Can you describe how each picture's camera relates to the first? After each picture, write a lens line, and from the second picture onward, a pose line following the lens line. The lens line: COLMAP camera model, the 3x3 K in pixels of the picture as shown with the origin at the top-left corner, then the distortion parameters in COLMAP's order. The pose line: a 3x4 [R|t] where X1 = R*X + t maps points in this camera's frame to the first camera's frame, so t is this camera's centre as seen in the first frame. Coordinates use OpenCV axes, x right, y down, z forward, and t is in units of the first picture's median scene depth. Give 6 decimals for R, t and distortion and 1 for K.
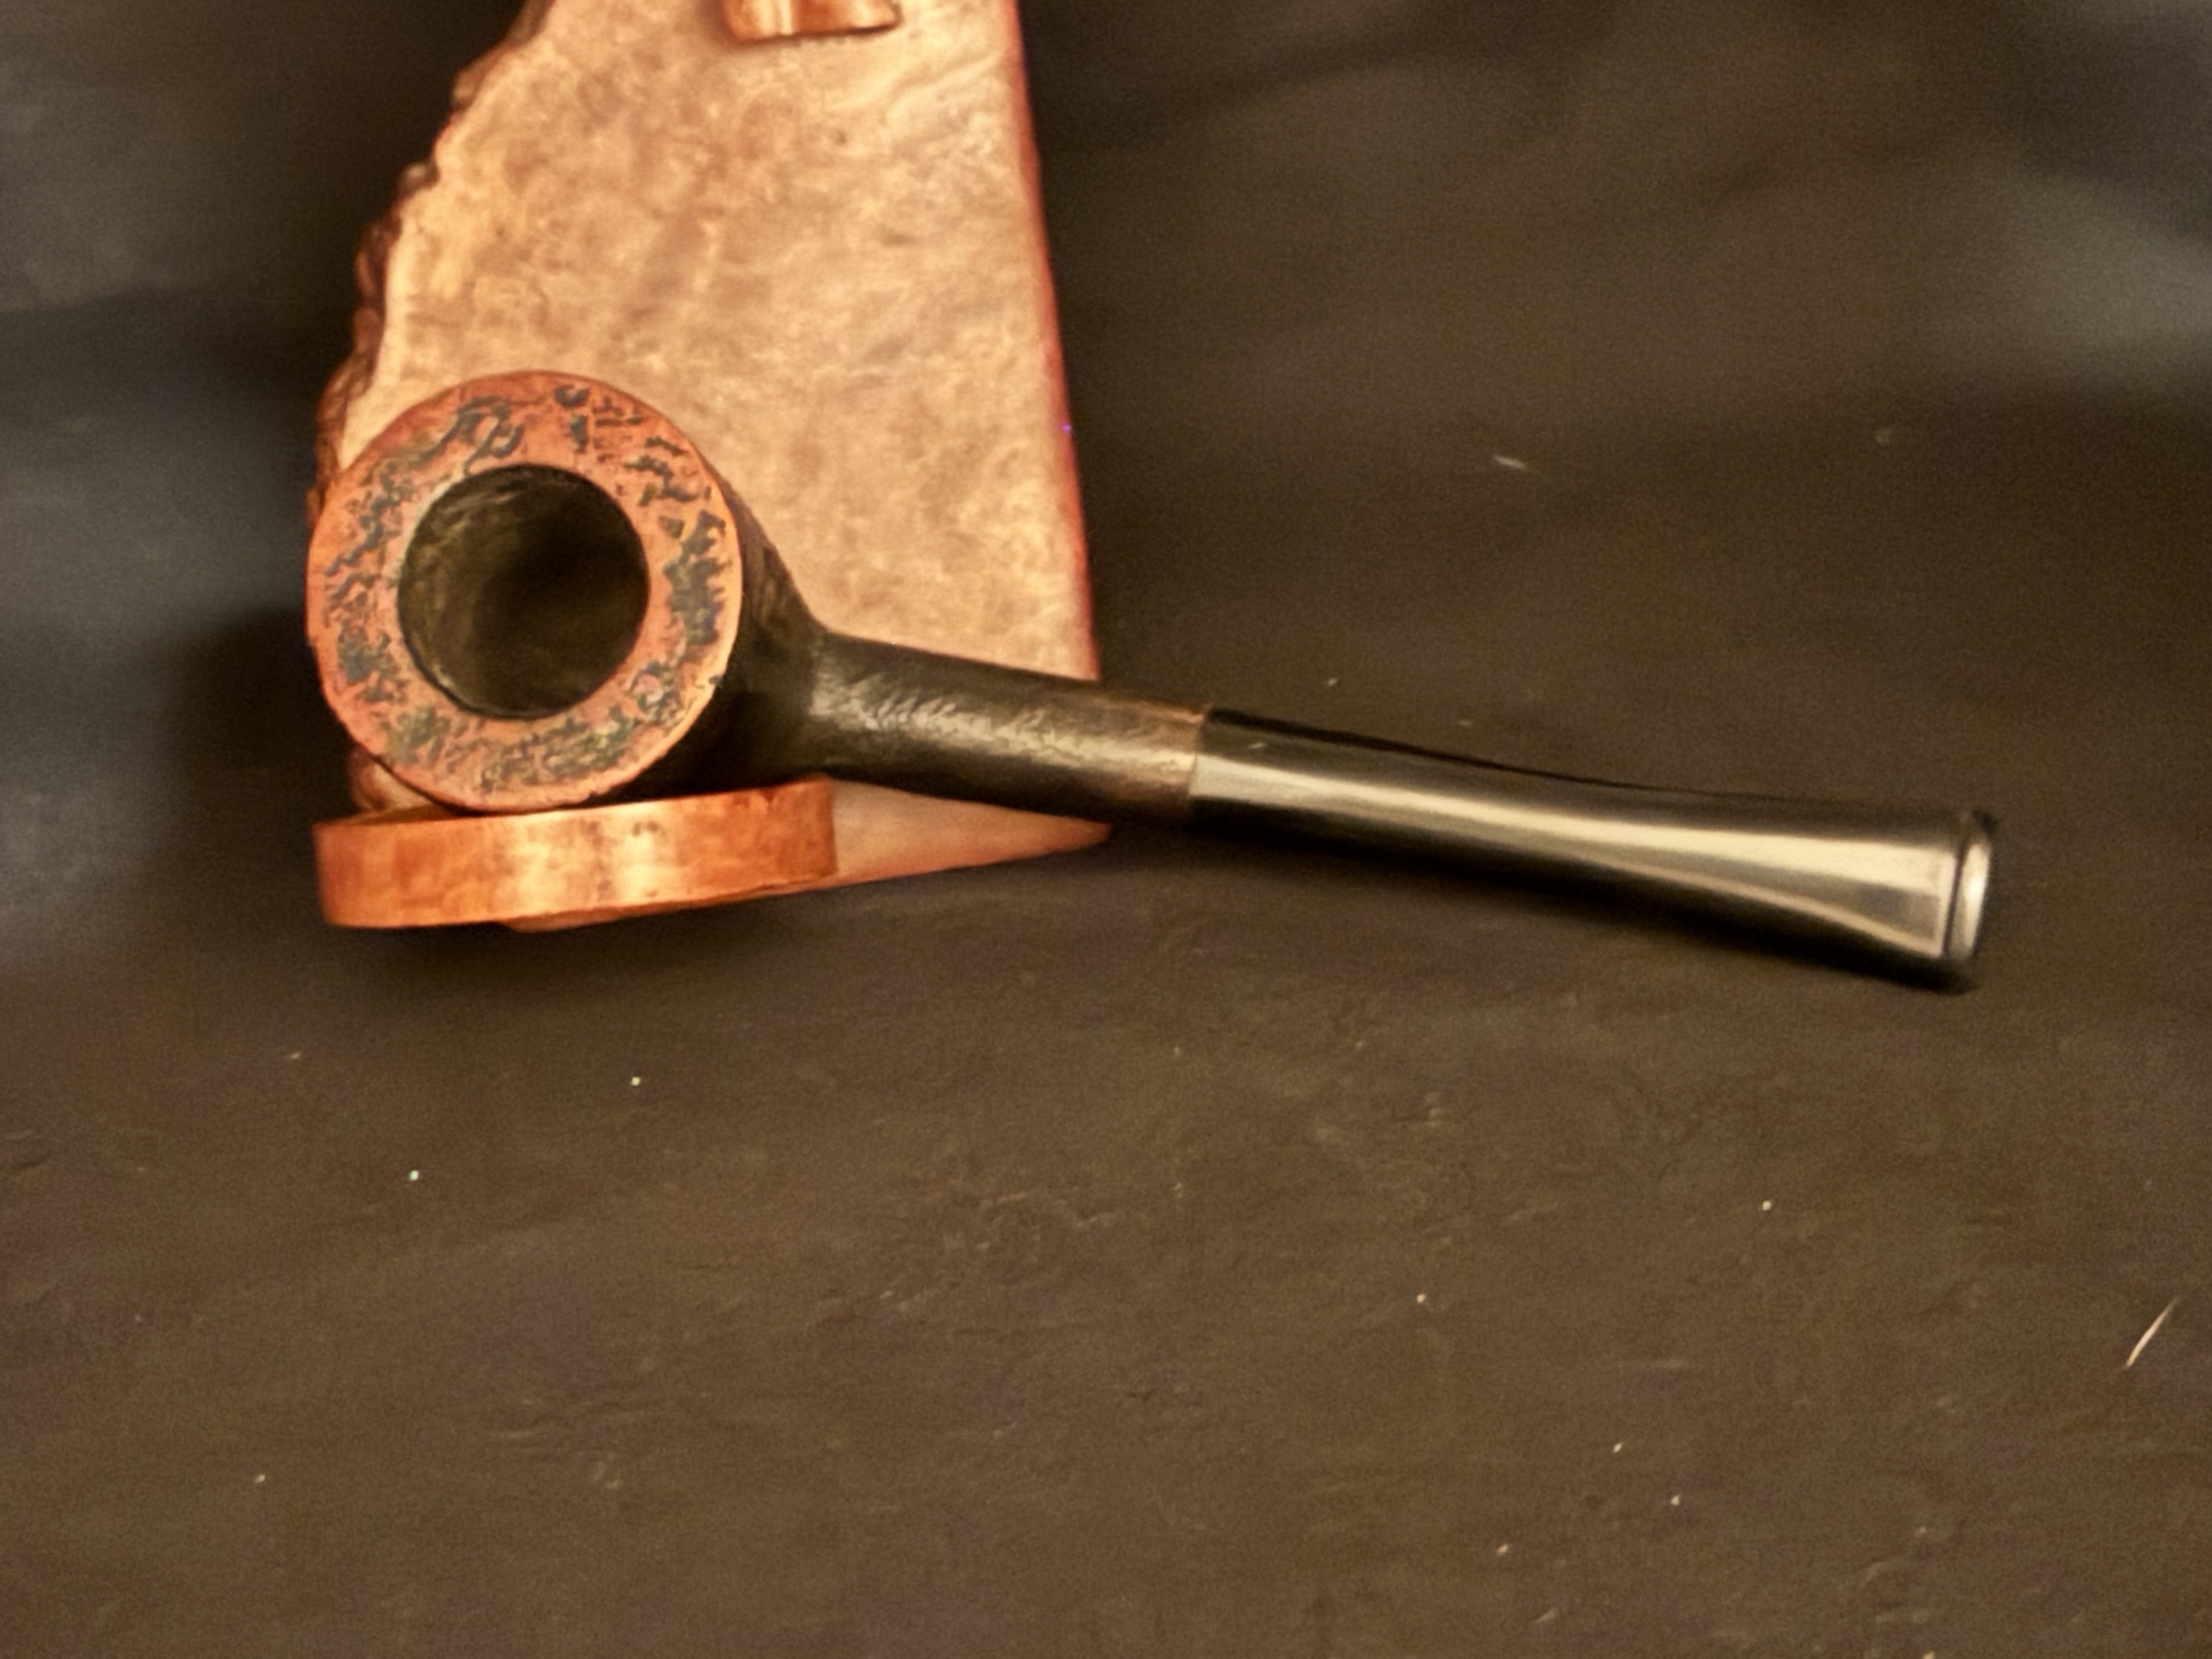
lens RADIAL K [[4401.2, 0, 1108.4], [0, 4401.2, 817.5], [0, 0, 1]] dist [0.094574, 0.000000]
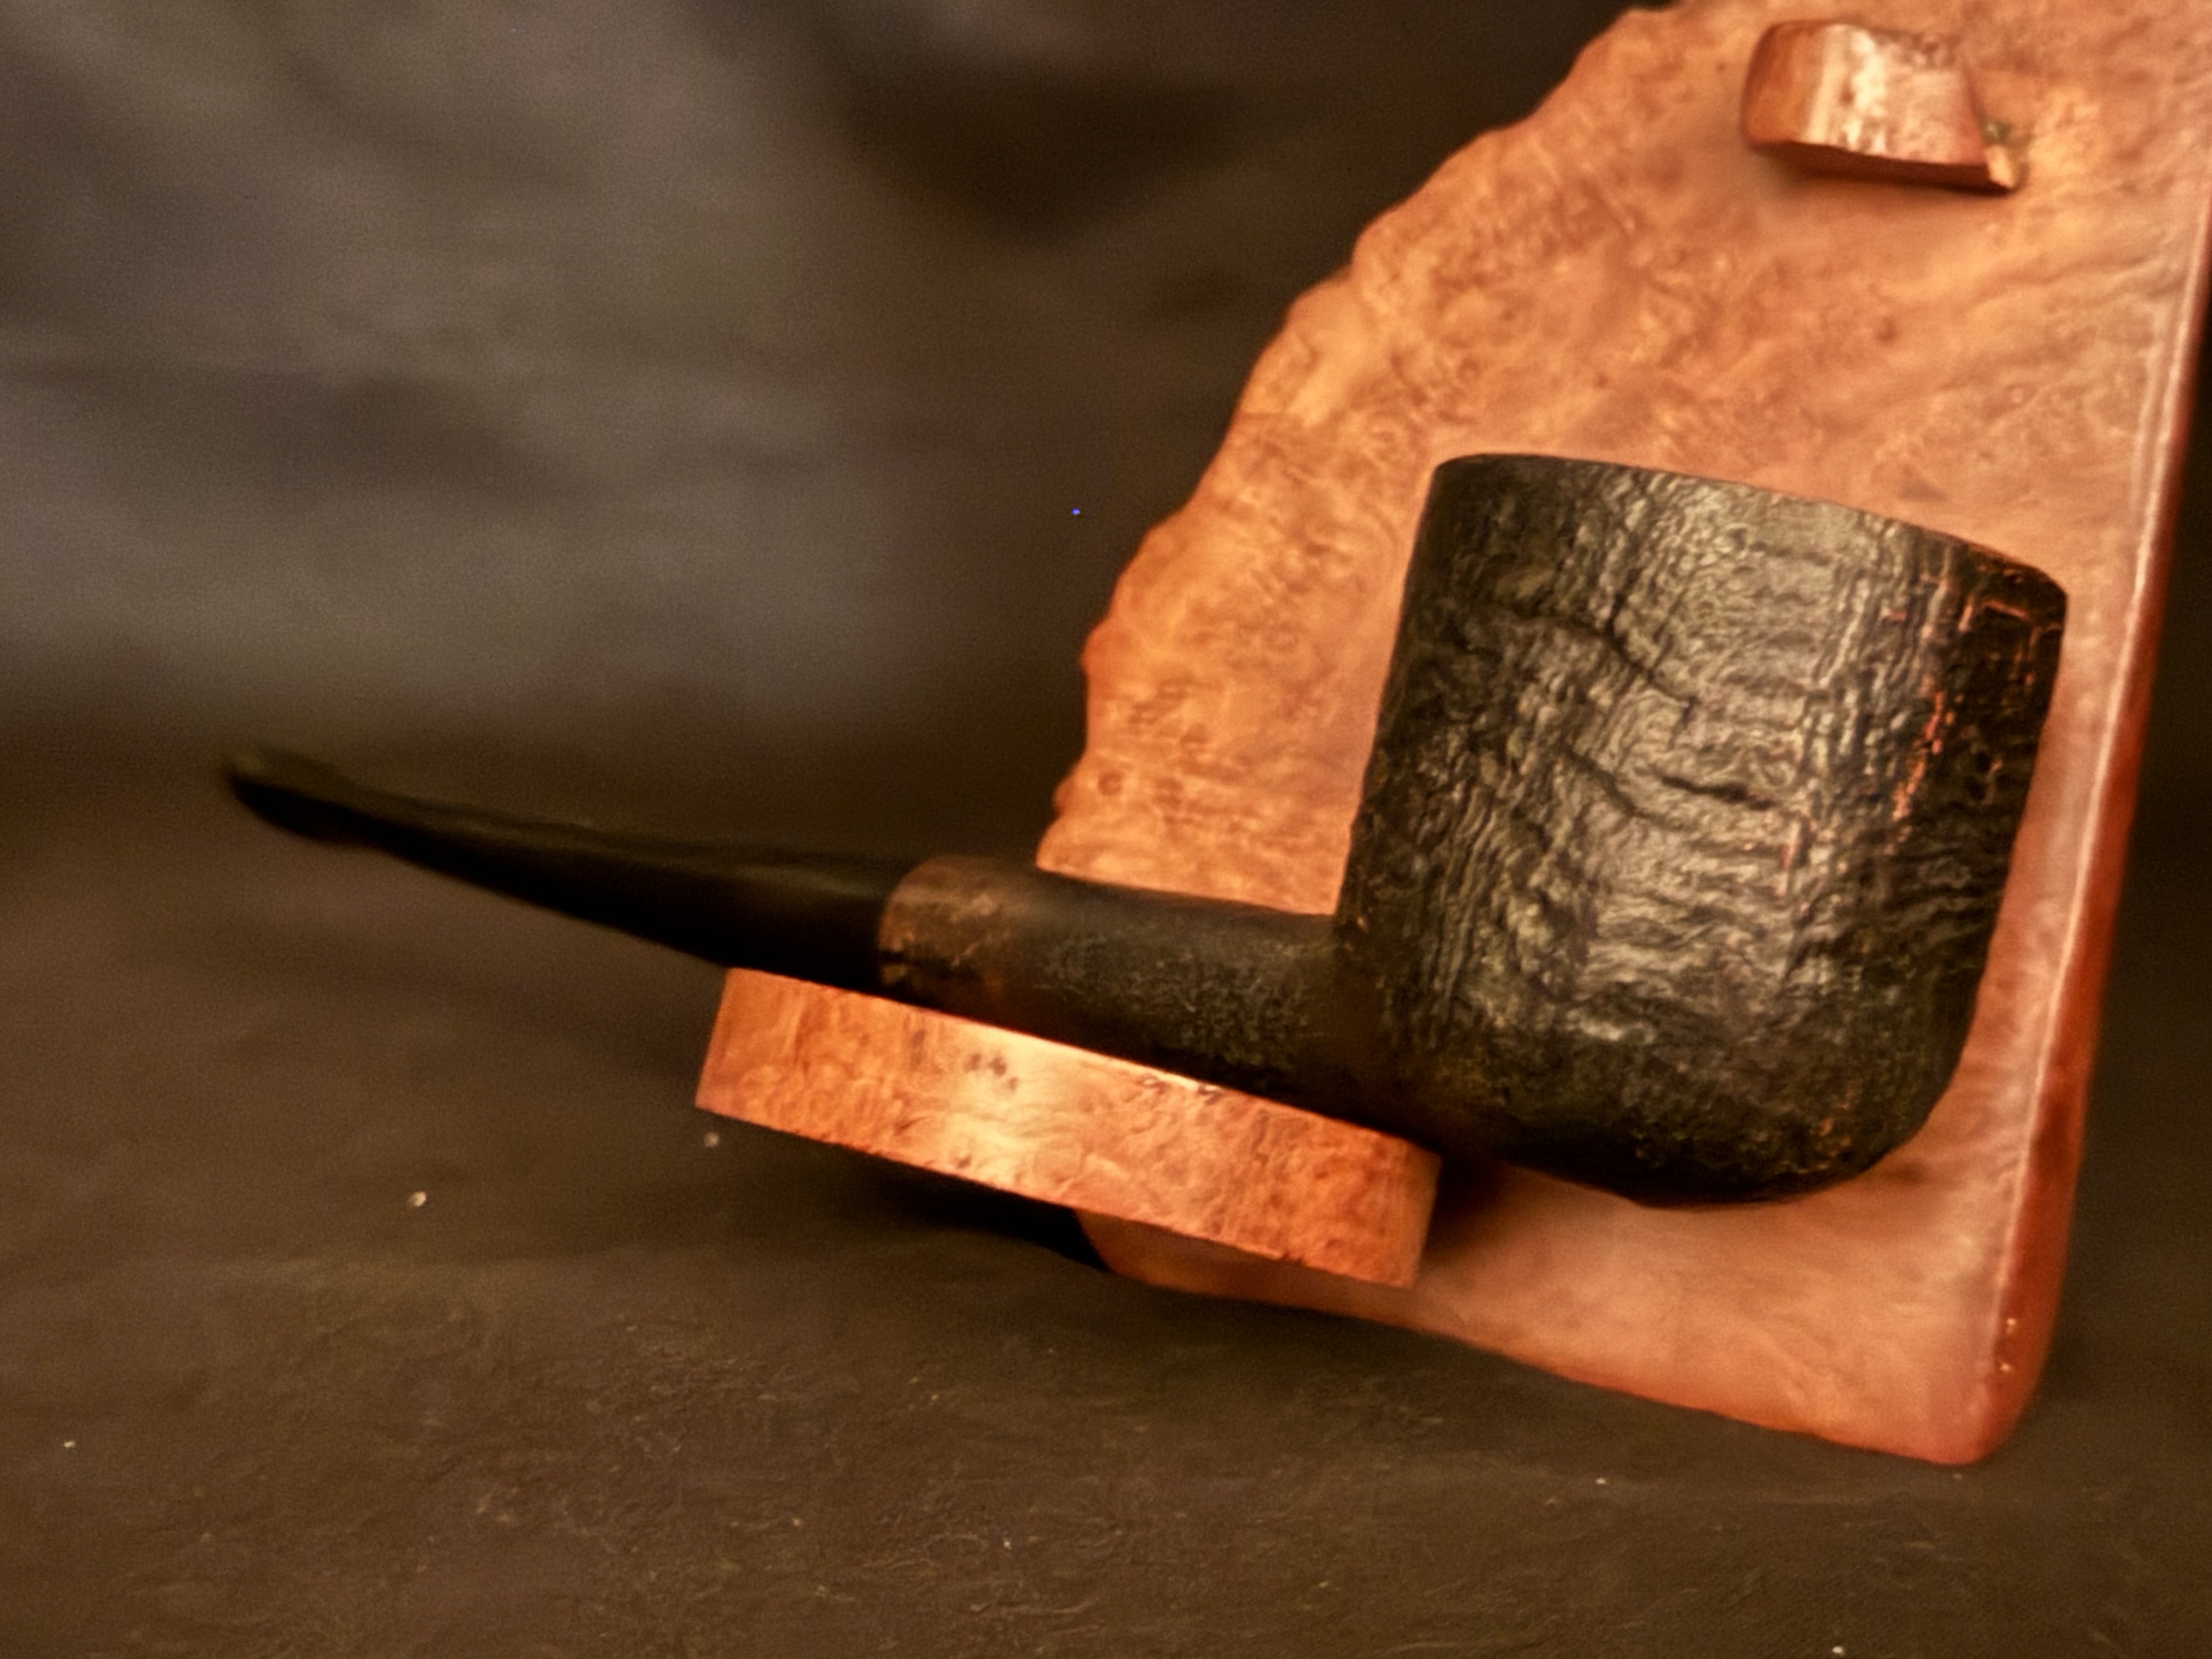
lens RADIAL K [[3659.3, 0, 1103.2], [0, 3659.3, 846.7], [0, 0, 1]] dist [0.078770, 0.000000]
pose [[0.765231, 0.245025, -0.595302, 0.208087], [-0.354929, 0.932070, -0.072605, 0.005173], [0.537073, 0.266849, 0.800215, 0.503181]]
